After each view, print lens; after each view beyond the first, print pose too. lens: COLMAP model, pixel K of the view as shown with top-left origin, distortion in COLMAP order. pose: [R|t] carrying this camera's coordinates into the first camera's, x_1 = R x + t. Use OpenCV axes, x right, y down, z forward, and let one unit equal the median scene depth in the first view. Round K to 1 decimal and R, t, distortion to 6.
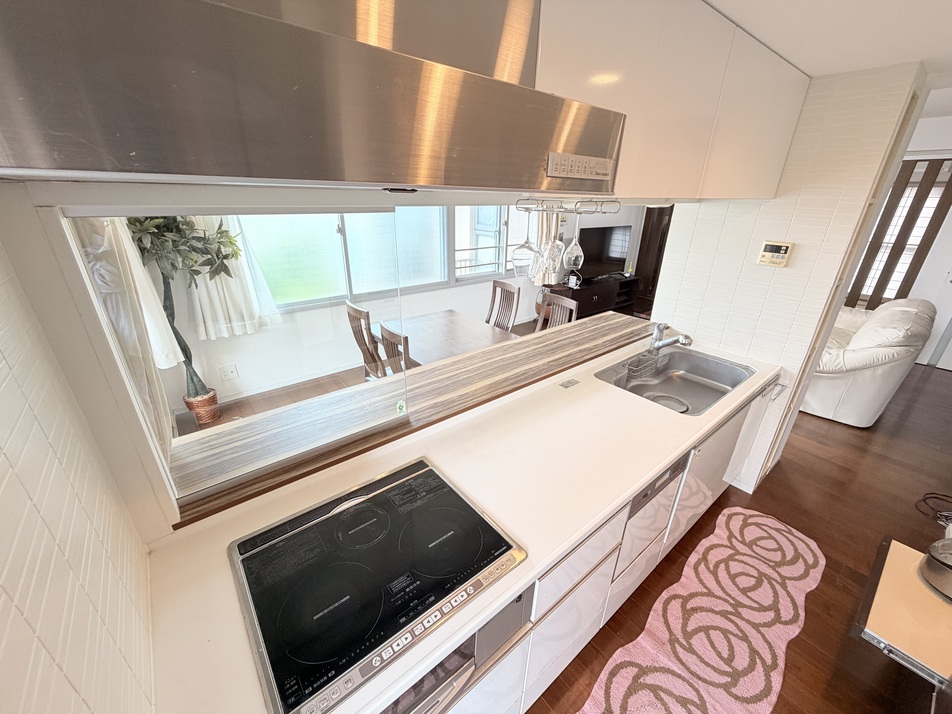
lens RADIAL K [[378.8, 0, 474.9], [0, 378.8, 357.4], [0, 0, 1]] dist [-0.000111, 0.000400]
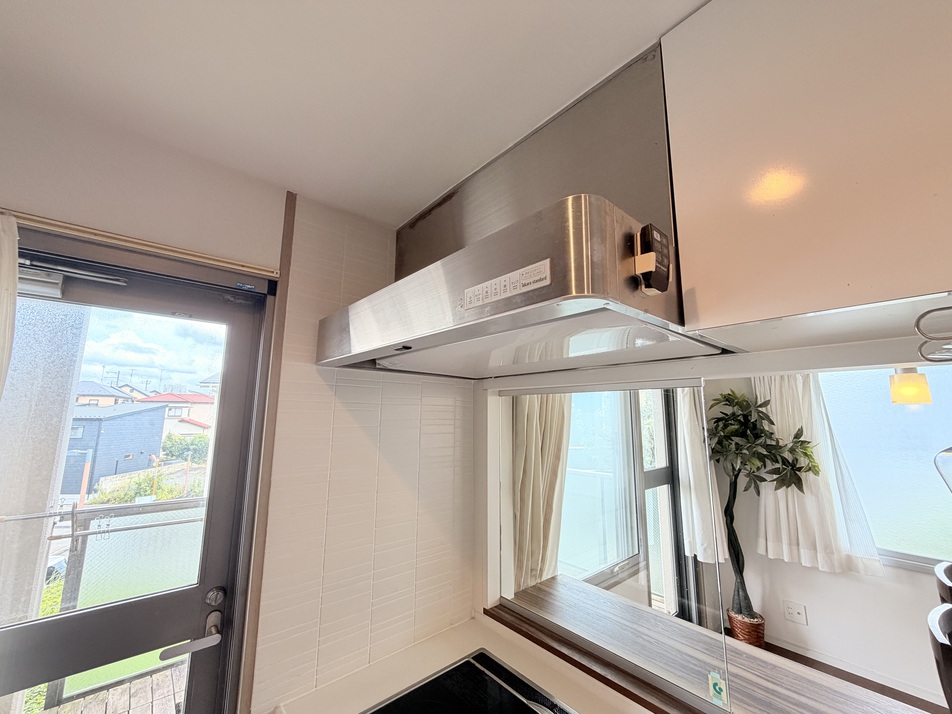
lens RADIAL K [[378.8, 0, 473.9], [0, 378.8, 359.2], [0, 0, 1]] dist [-0.000111, 0.000400]
pose [[0.030952, -0.164637, -0.985869, 0.411703], [-0.402678, 0.900701, -0.163057, -0.074647], [0.914818, 0.402035, -0.038417, 0.395036]]
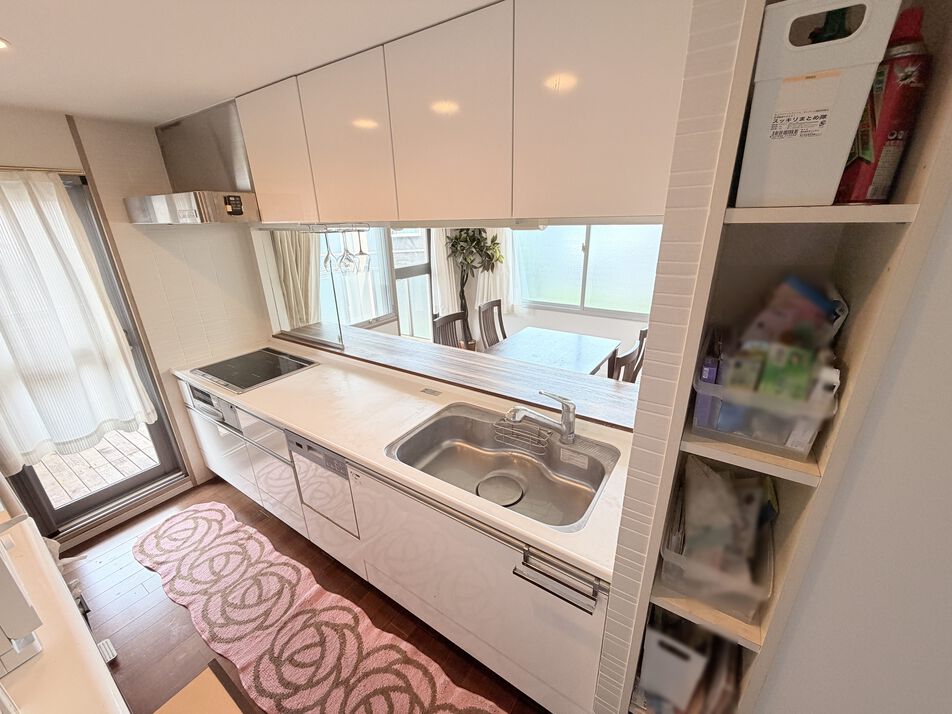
lens RADIAL K [[378.8, 0, 476.3], [0, 378.8, 358.2], [0, 0, 1]] dist [-0.000111, 0.000400]
pose [[0.298800, 0.312954, -0.901542, 1.407679], [-0.352481, 0.914091, 0.200486, -0.318544], [0.886835, 0.257871, 0.383441, 0.788863]]
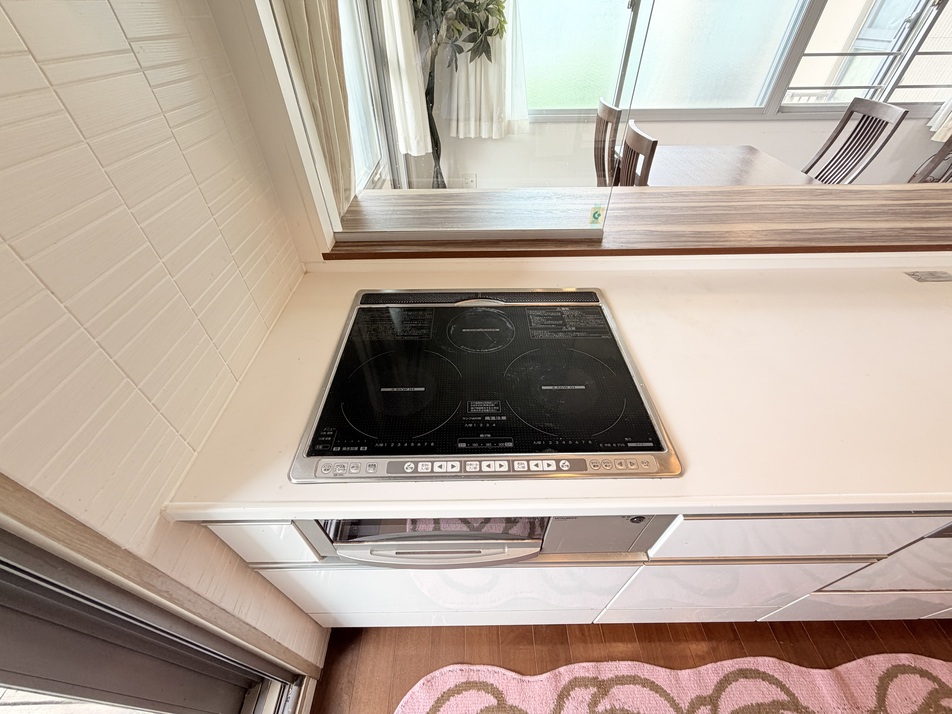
lens RADIAL K [[378.8, 0, 476.2], [0, 378.8, 357.7], [0, 0, 1]] dist [-0.000111, 0.000400]
pose [[0.785199, 0.405318, -0.468167, 0.053675], [-0.228379, 0.892279, 0.389463, 0.125436], [0.575591, -0.198886, 0.793183, 0.235192]]
